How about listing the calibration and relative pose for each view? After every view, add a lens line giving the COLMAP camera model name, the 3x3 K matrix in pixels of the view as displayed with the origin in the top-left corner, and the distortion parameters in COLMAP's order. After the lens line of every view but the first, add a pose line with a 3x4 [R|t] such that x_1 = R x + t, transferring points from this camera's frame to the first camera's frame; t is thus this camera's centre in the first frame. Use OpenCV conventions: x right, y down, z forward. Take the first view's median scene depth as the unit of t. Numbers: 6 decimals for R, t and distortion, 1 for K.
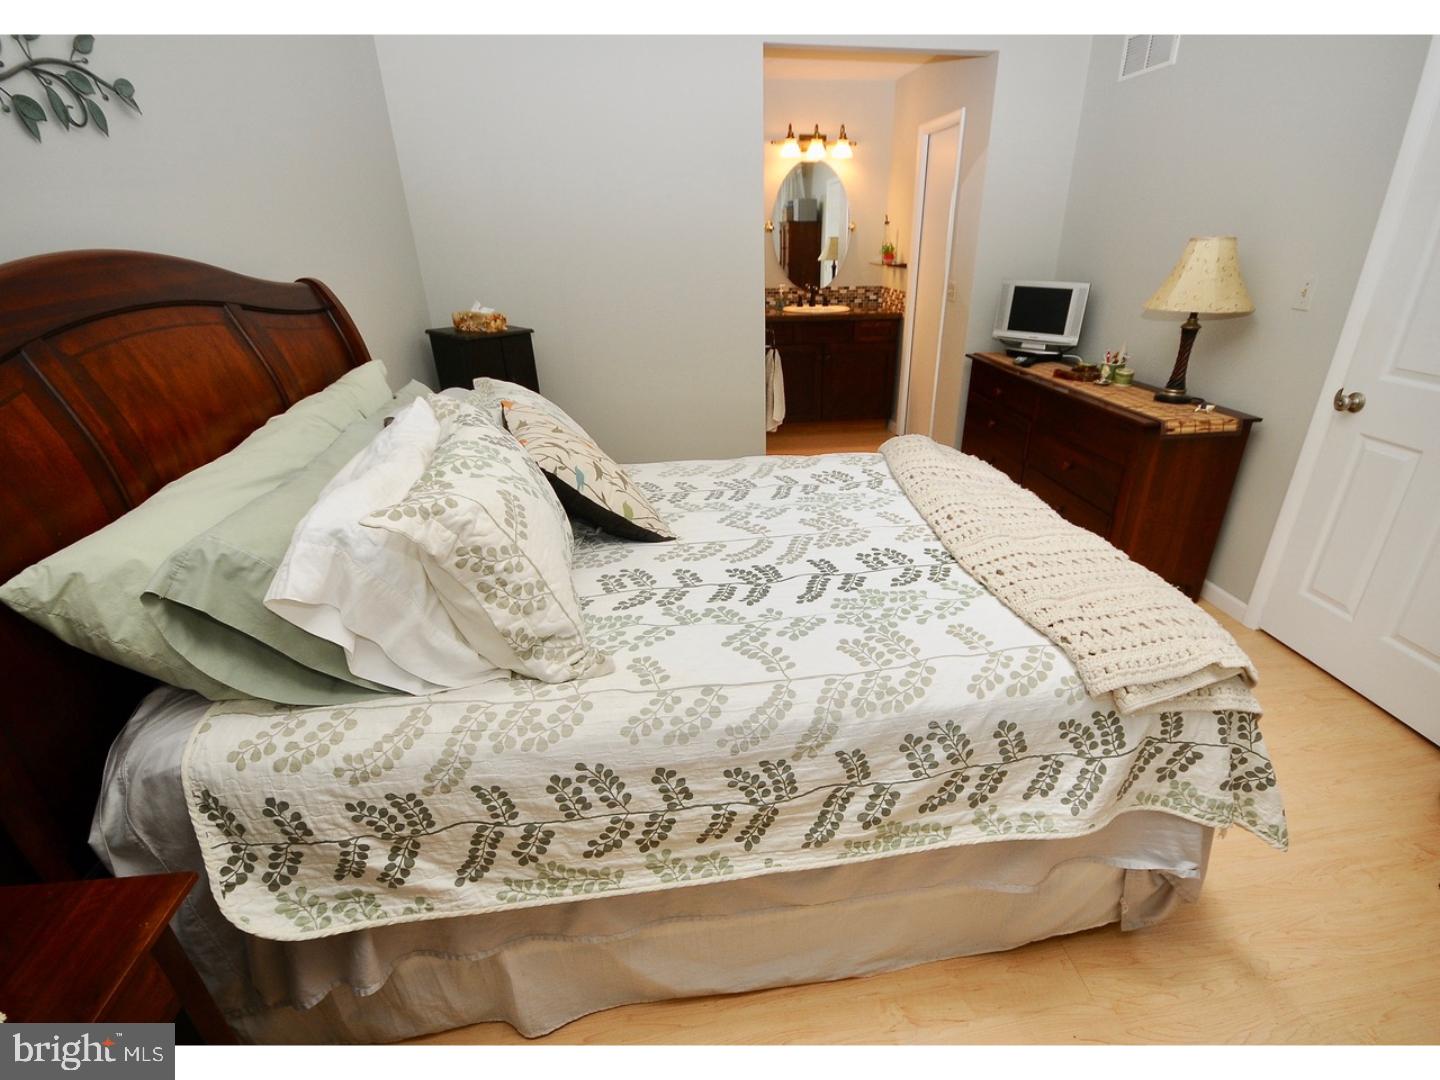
lens RADIAL K [[632.9, 0, 723.8], [0, 632.9, 556.7], [0, 0, 1]] dist [0.020891, -0.018974]
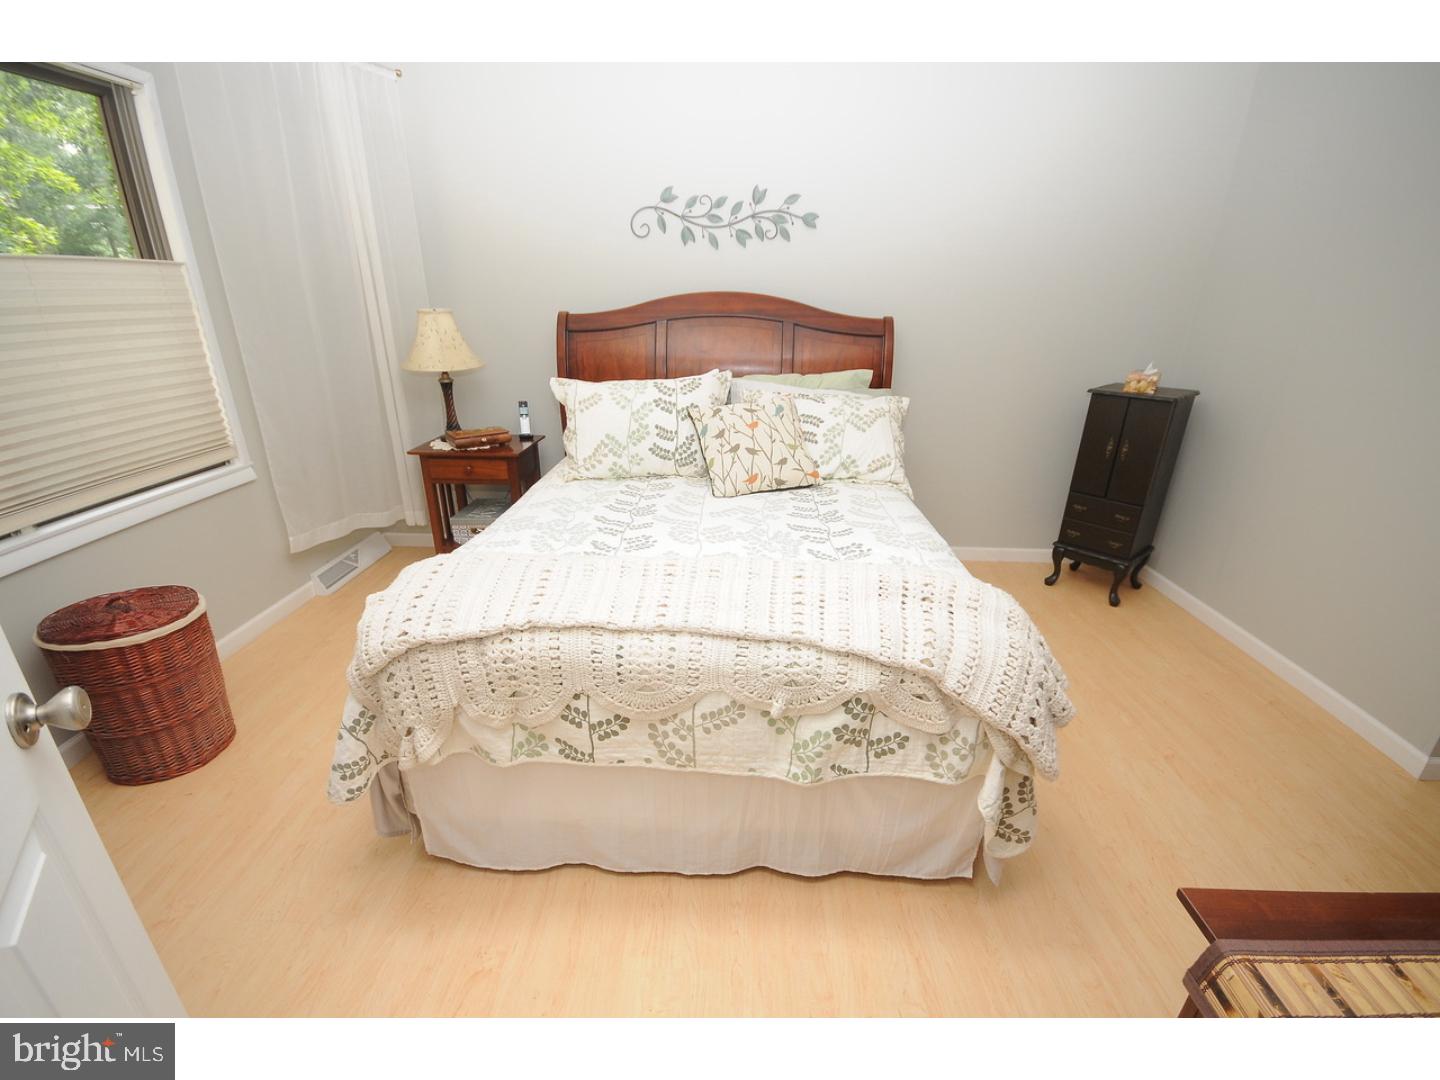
lens RADIAL K [[632.9, 0, 723.8], [0, 632.9, 556.7], [0, 0, 1]] dist [0.020891, -0.018974]
pose [[-0.148234, 0.347304, -0.925963, 1.431576], [-0.464162, 0.802338, 0.375242, -0.524201], [0.873258, 0.485420, 0.042271, 1.244908]]
